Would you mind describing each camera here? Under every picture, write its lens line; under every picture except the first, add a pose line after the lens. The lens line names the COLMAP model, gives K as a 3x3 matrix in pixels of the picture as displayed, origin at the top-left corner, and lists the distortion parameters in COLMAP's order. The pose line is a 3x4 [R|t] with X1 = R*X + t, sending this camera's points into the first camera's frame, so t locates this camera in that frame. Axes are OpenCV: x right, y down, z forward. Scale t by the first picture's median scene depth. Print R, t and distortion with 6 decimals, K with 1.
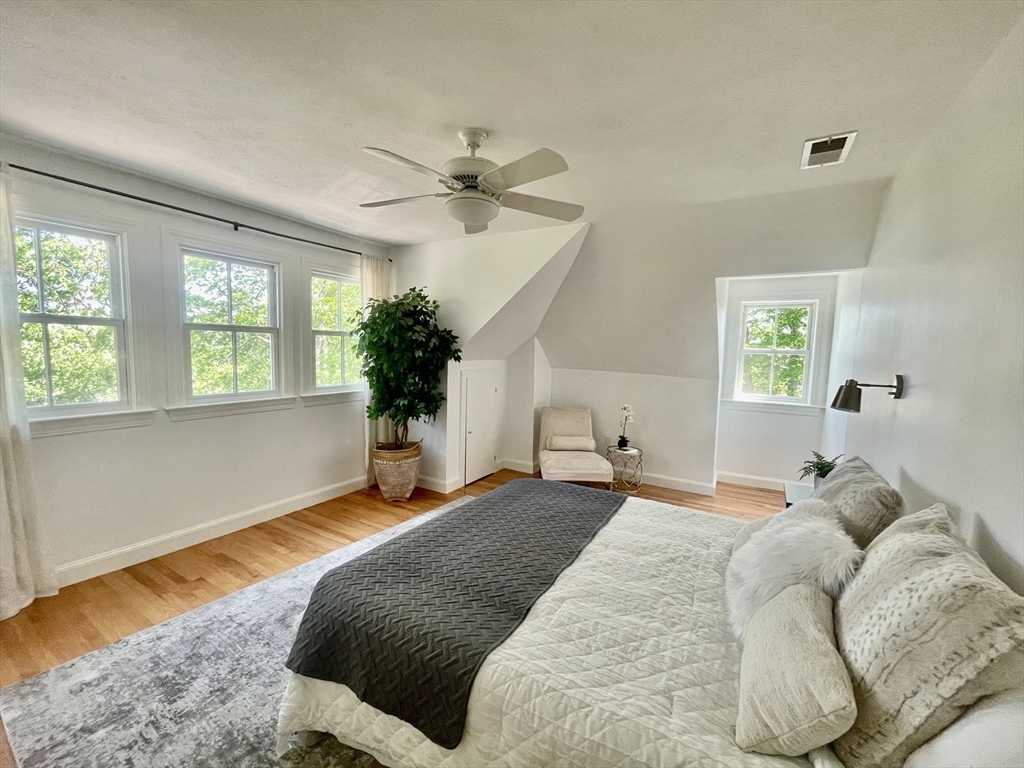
lens RADIAL K [[415.1, 0, 510.5], [0, 415.1, 384.0], [0, 0, 1]] dist [0.002670, -0.000016]
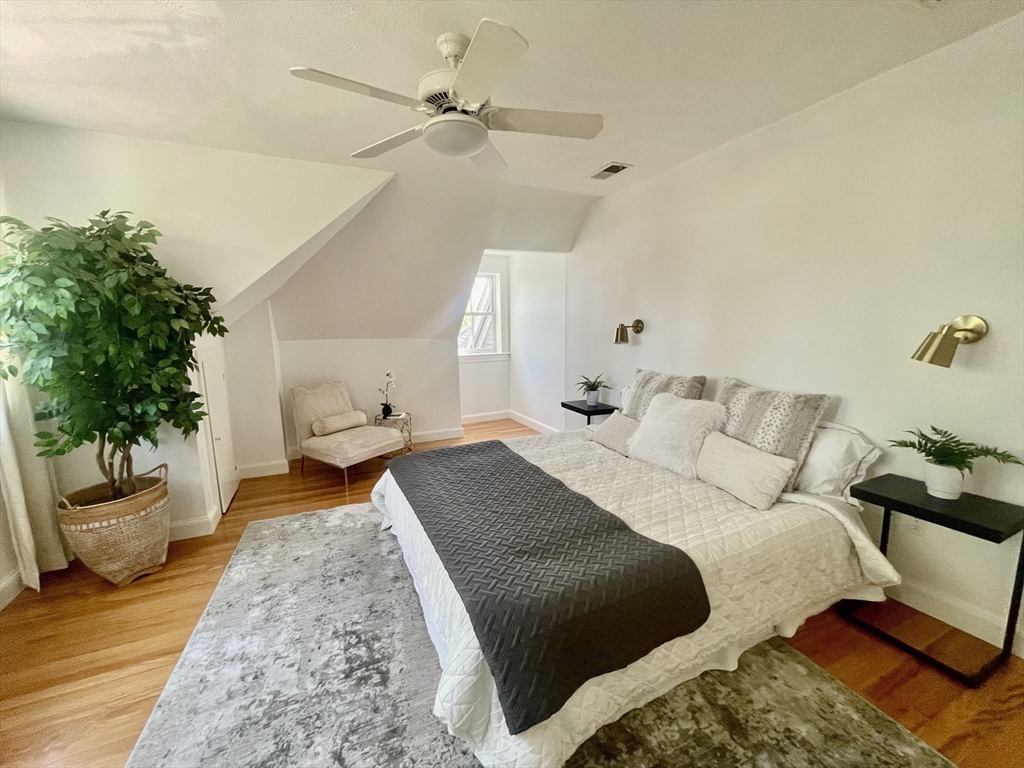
lens RADIAL K [[415.1, 0, 510.1], [0, 415.1, 384.5], [0, 0, 1]] dist [0.002670, -0.000016]
pose [[0.576093, -0.158051, 0.801958, -0.408795], [0.101139, 0.987371, 0.121939, -0.010058], [-0.811103, 0.010861, 0.584803, 0.221505]]
